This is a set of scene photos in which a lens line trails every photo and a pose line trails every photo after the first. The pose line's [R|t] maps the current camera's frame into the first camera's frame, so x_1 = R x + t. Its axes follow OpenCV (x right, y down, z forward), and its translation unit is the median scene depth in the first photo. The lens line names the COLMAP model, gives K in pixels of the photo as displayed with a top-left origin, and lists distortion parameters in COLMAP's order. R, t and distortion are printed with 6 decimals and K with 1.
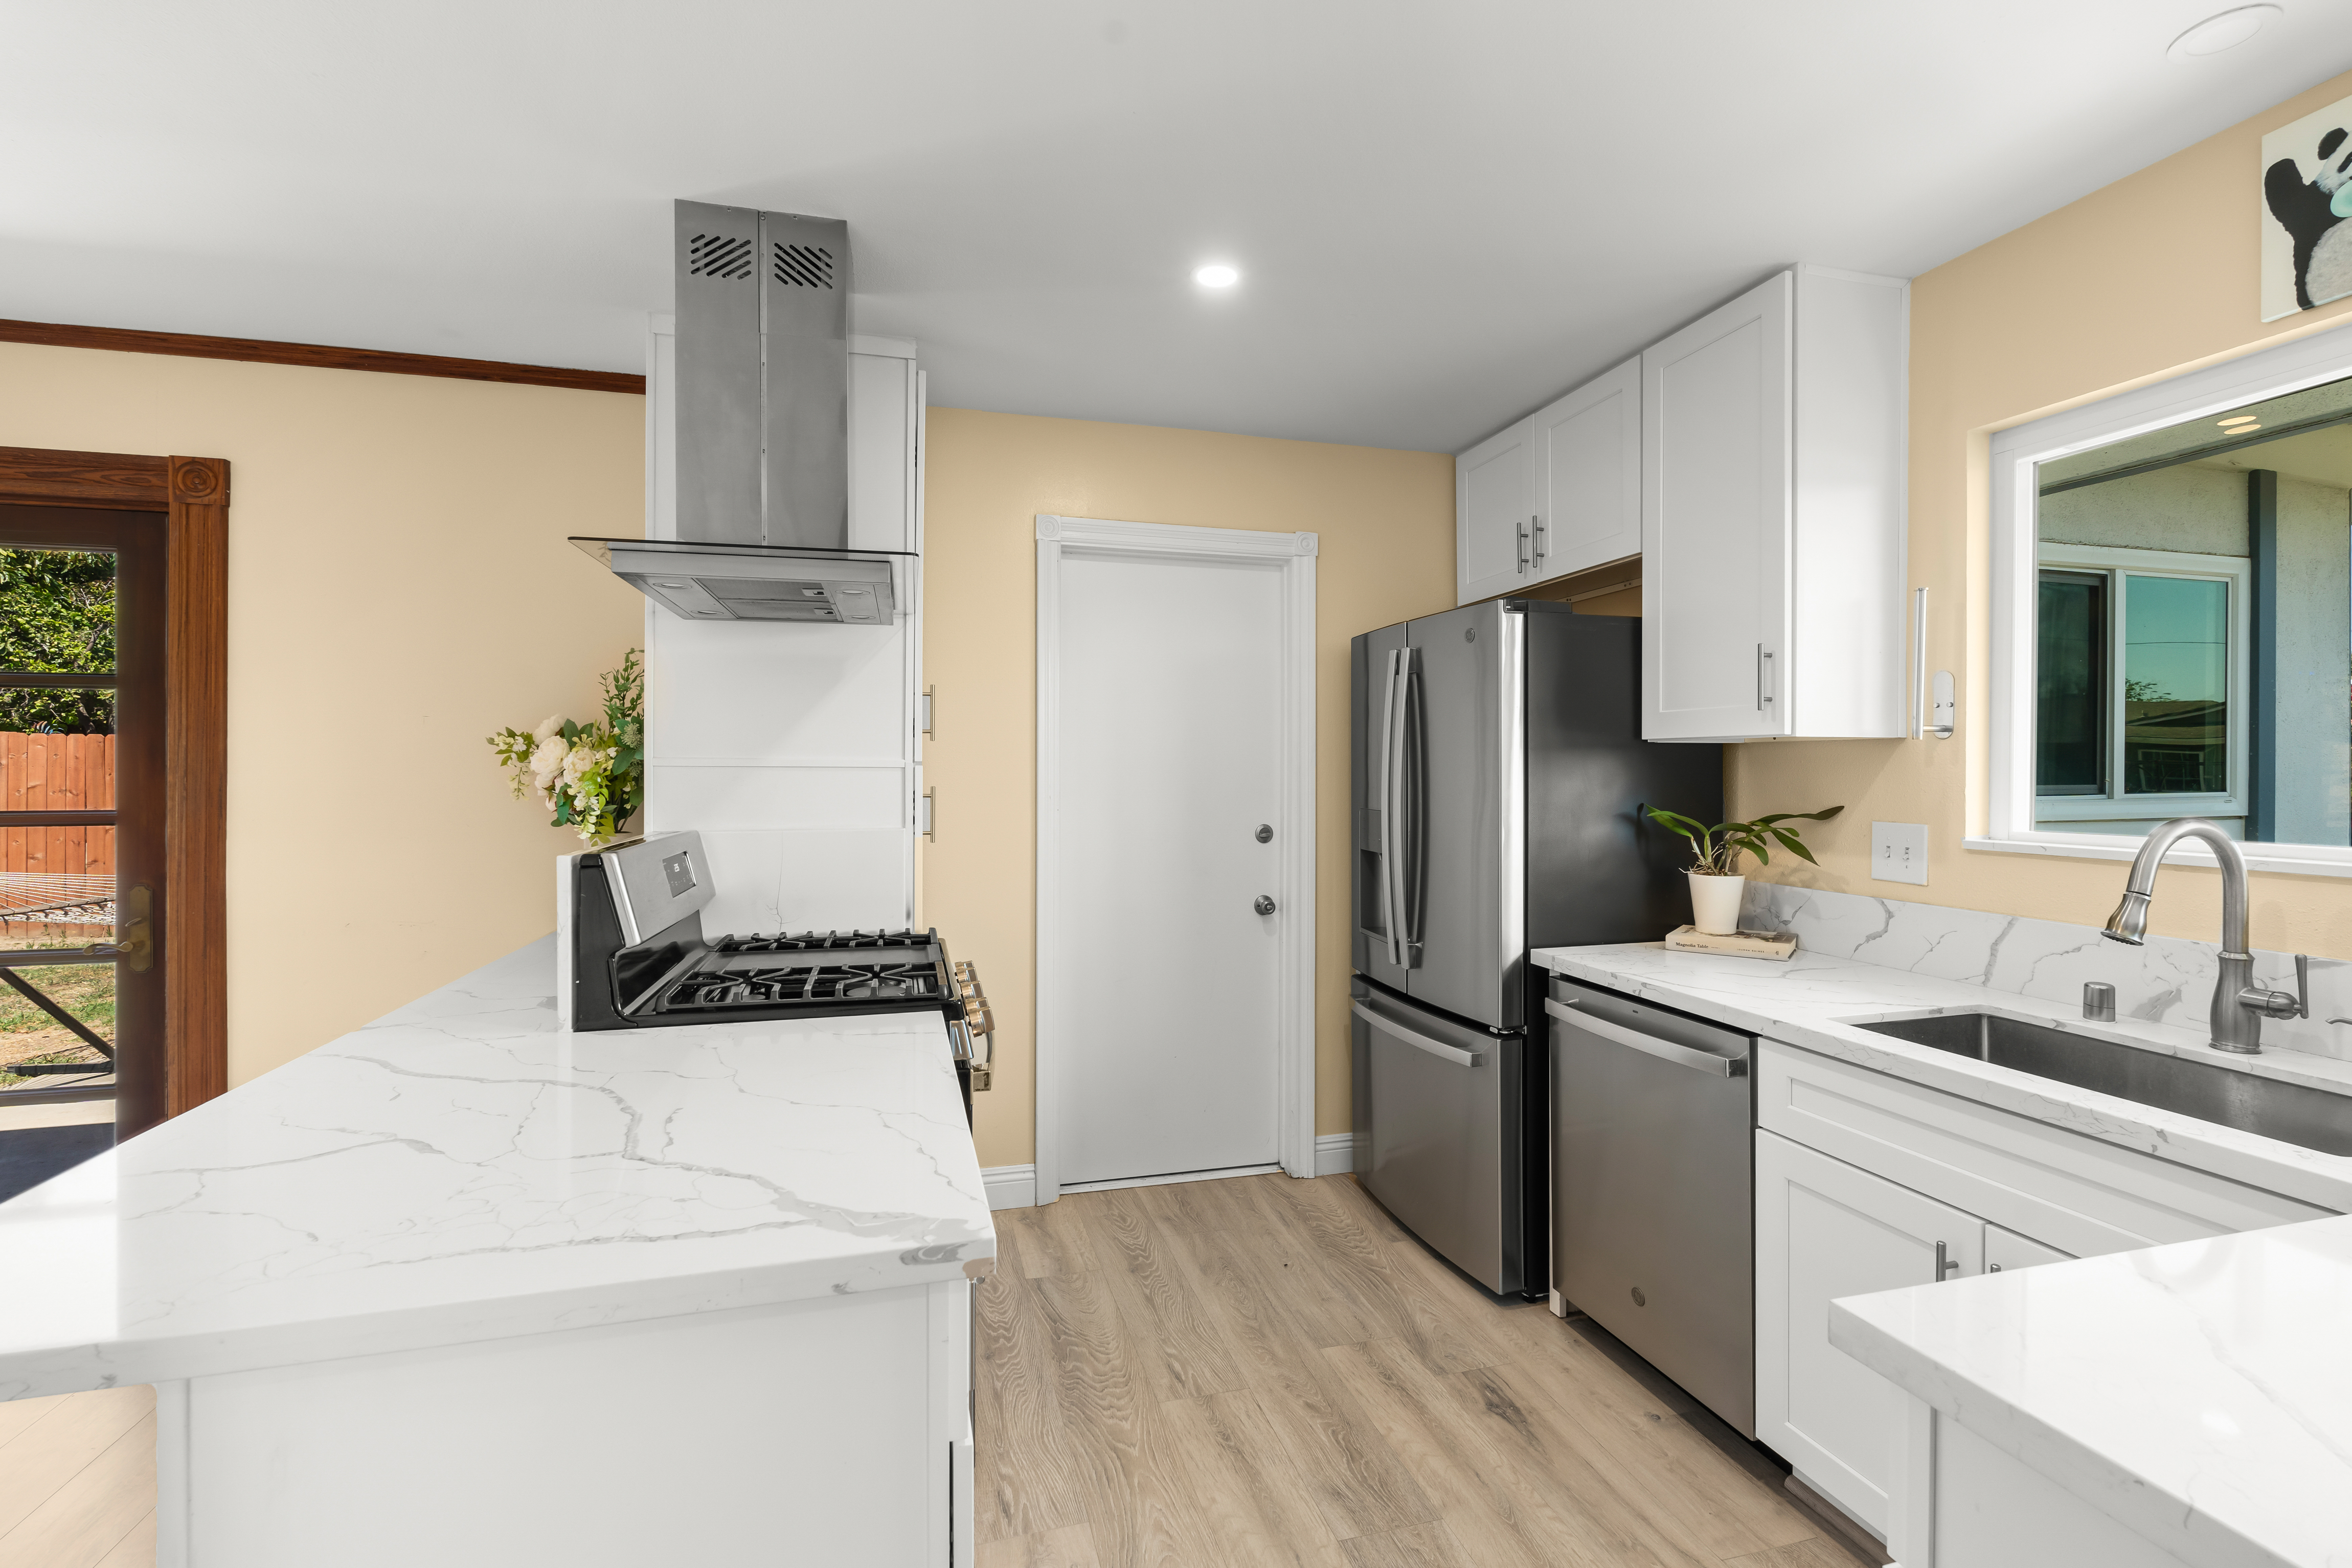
lens RADIAL K [[1033.8, 0, 1168.9], [0, 1033.8, 772.2], [0, 0, 1]] dist [-0.007550, 0.001351]
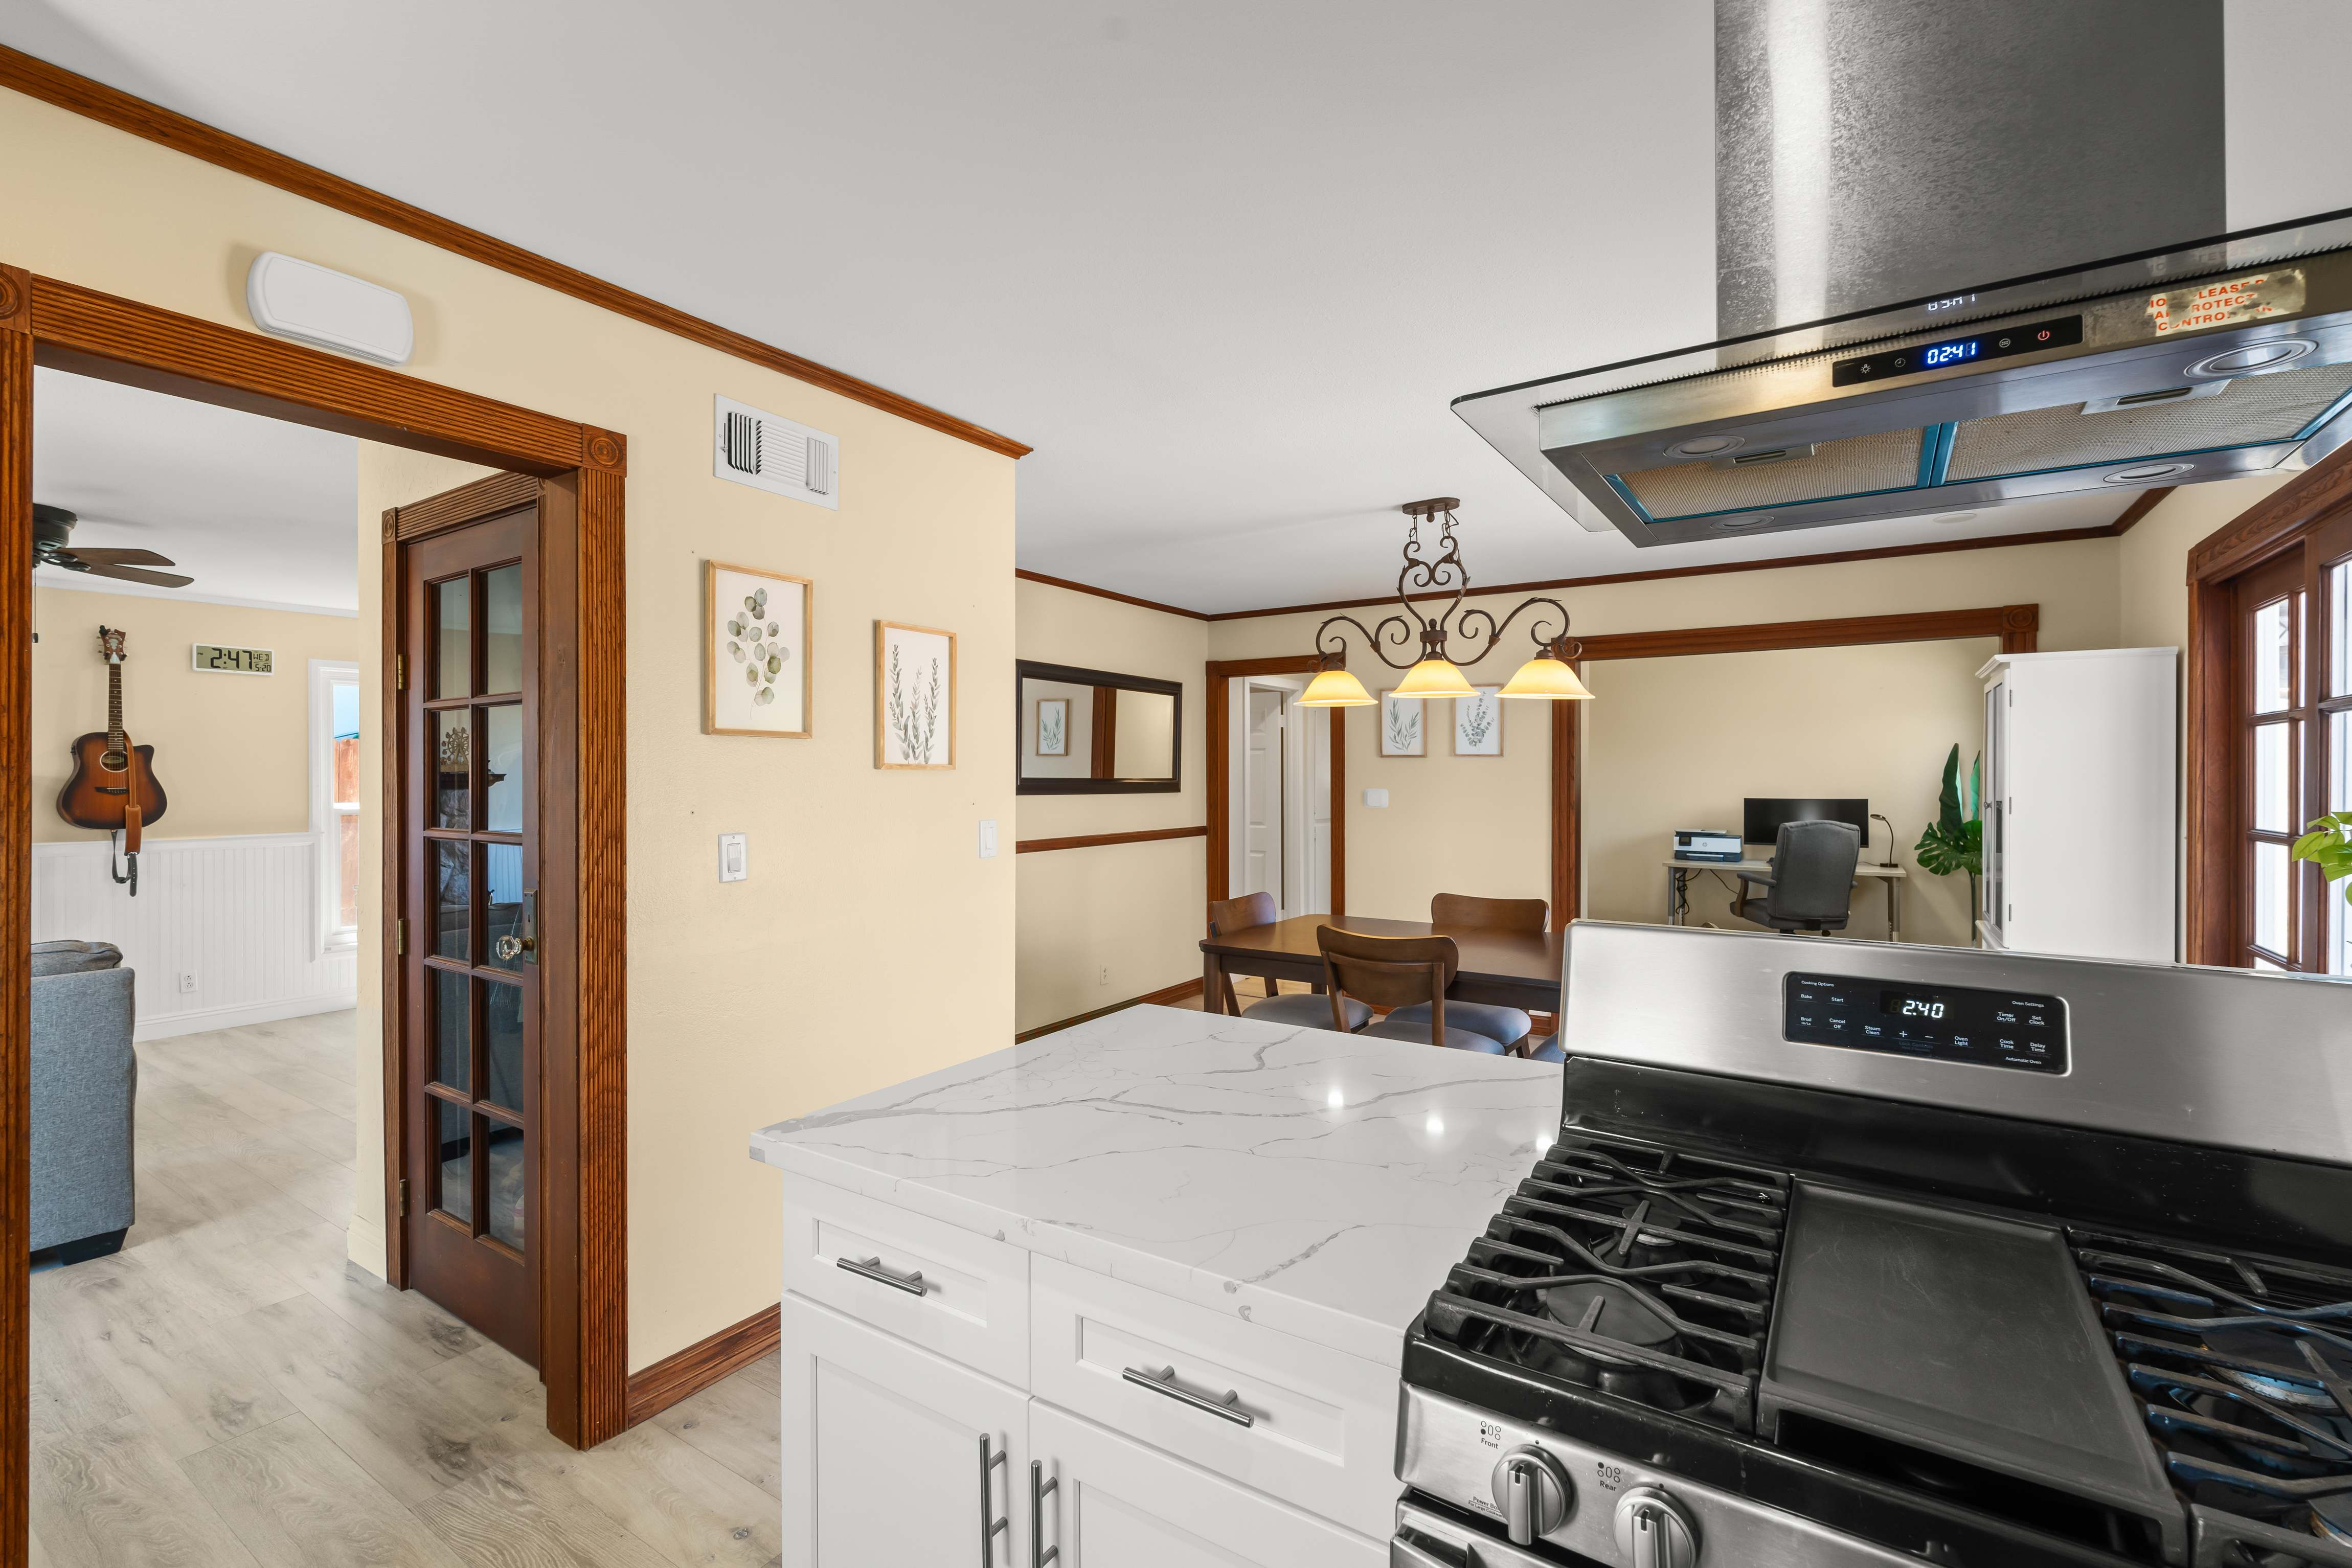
lens RADIAL K [[1033.8, 0, 1162.3], [0, 1033.8, 772.3], [0, 0, 1]] dist [-0.007550, 0.001351]
pose [[-0.754028, -0.001499, -0.656841, 0.161628], [0.000286, 0.999997, -0.002612, -0.027548], [0.656842, -0.002157, -0.754025, 1.118896]]
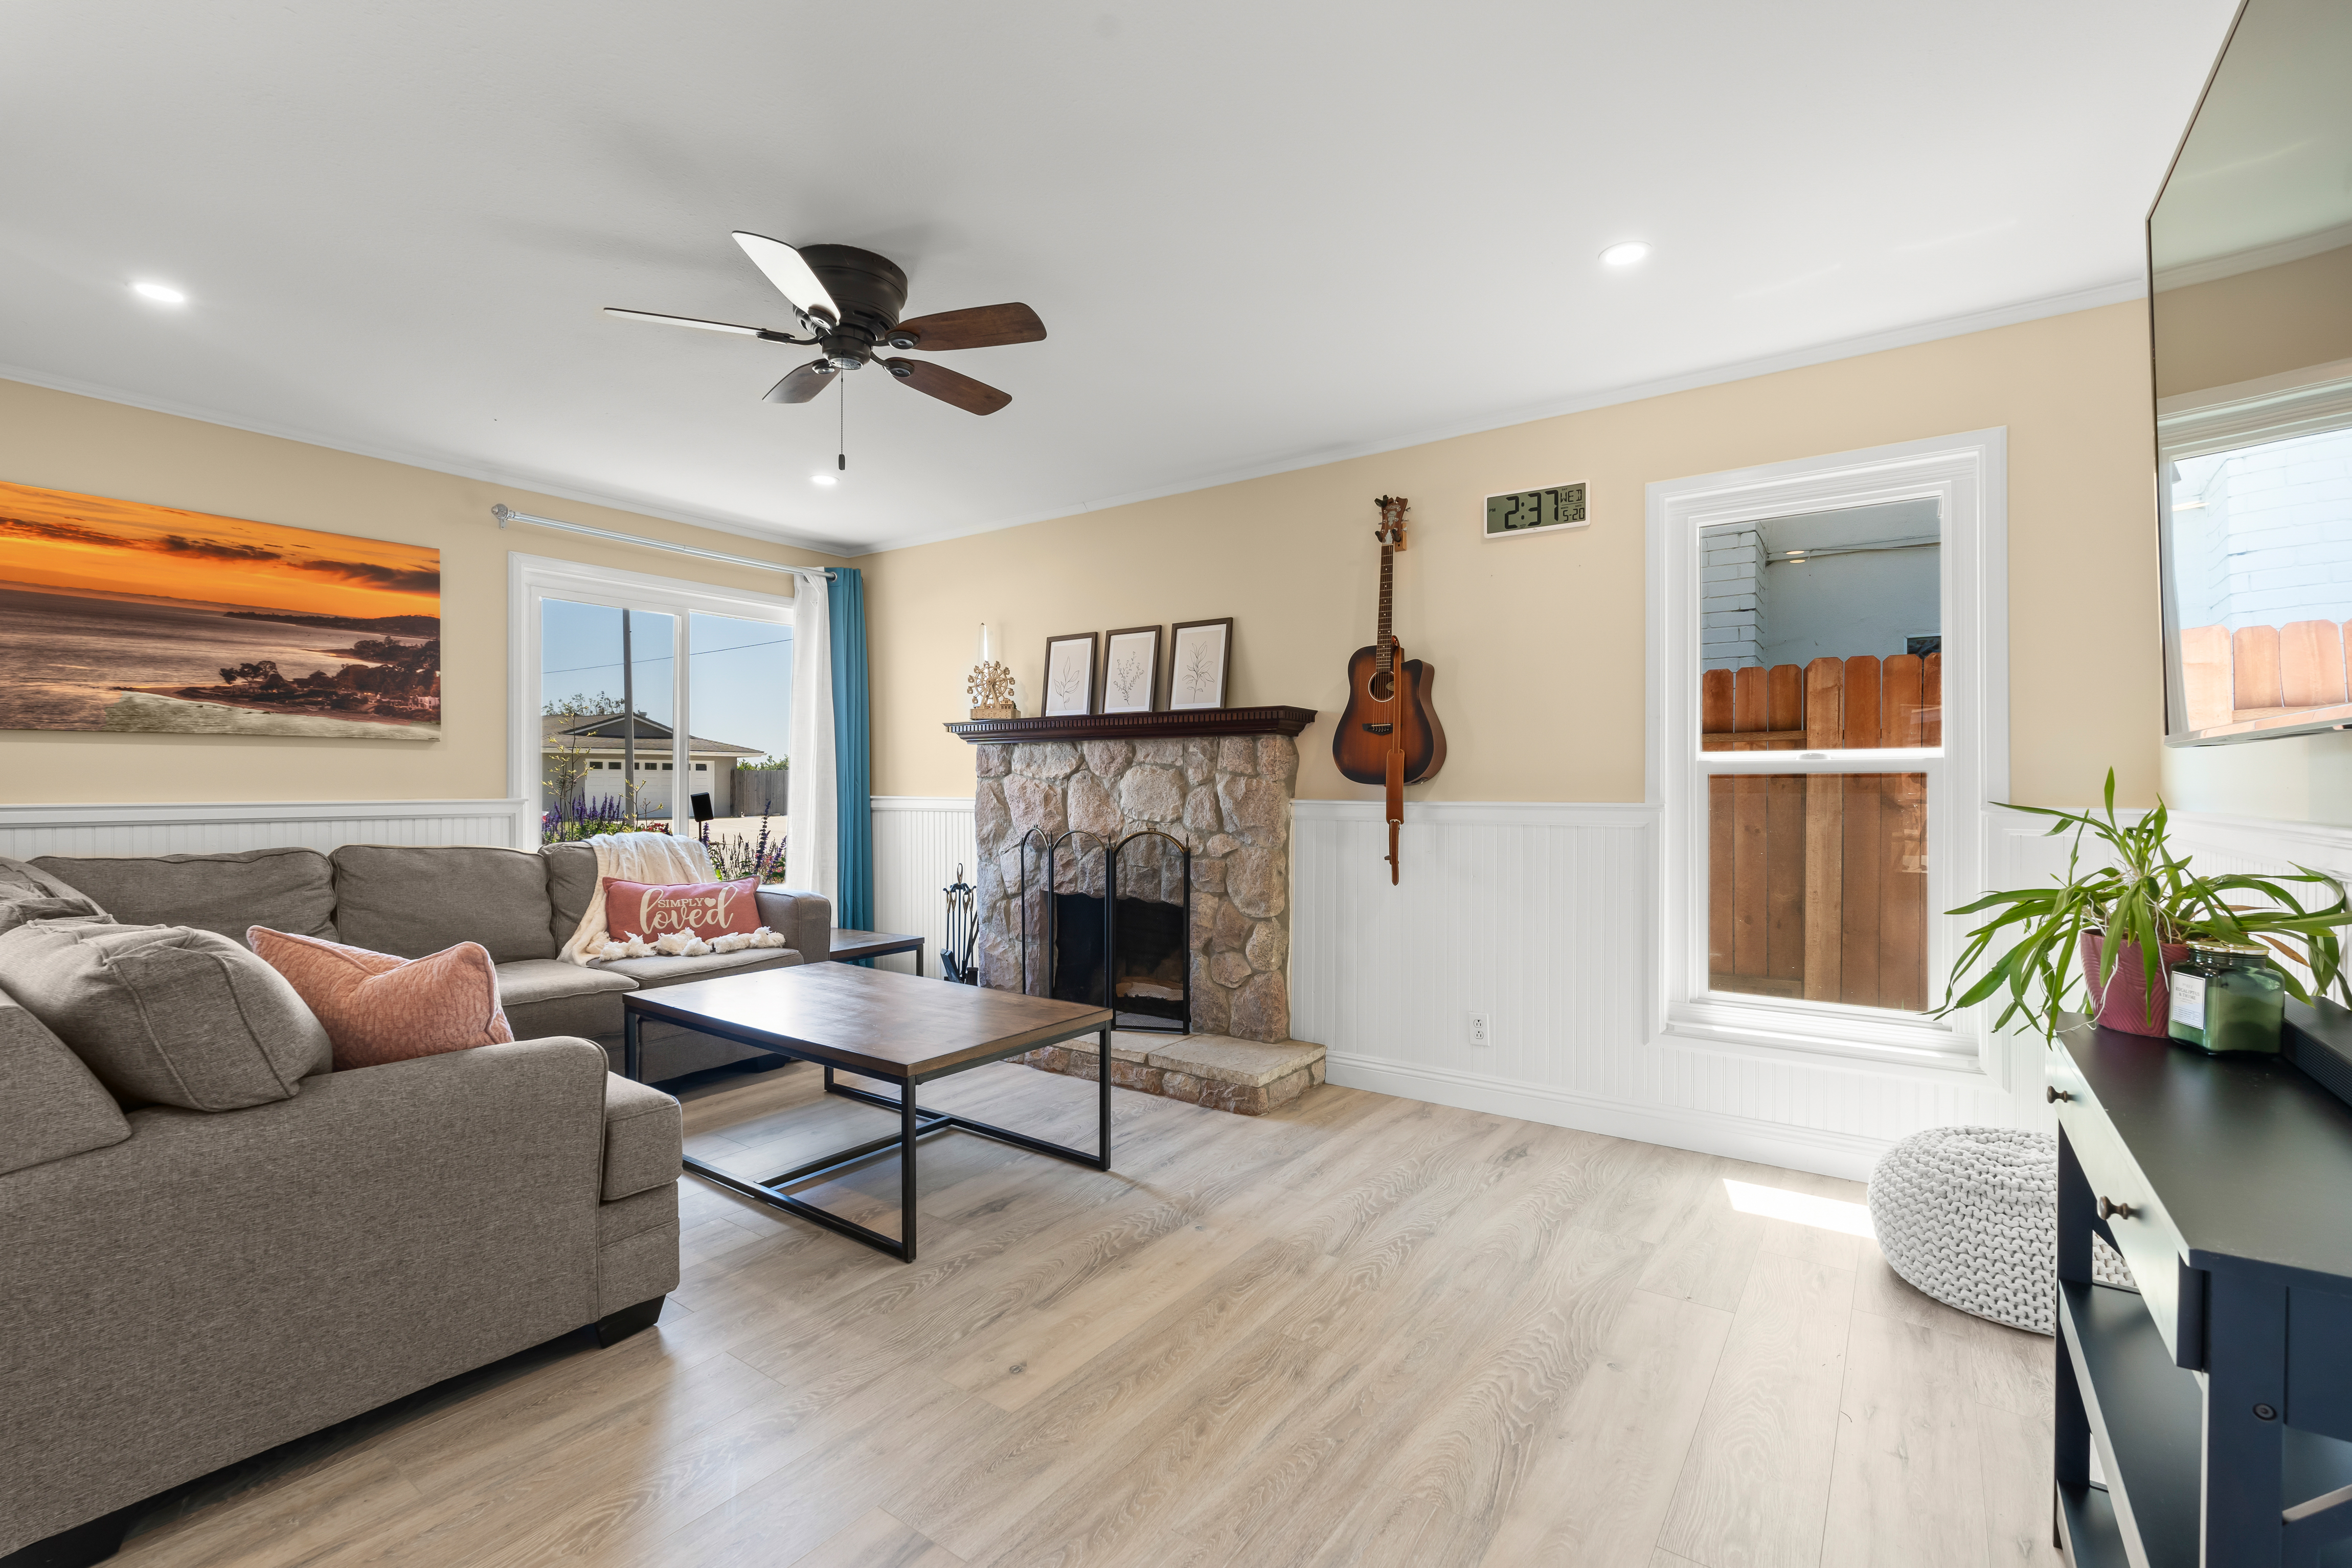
lens RADIAL K [[1033.8, 0, 1188.2], [0, 1033.8, 773.9], [0, 0, 1]] dist [-0.007550, 0.001351]
pose [[-0.635206, 0.004920, 0.772327, -0.681008], [0.001128, 0.999985, -0.005443, 0.093712], [-0.772342, -0.002587, -0.635201, -1.070871]]
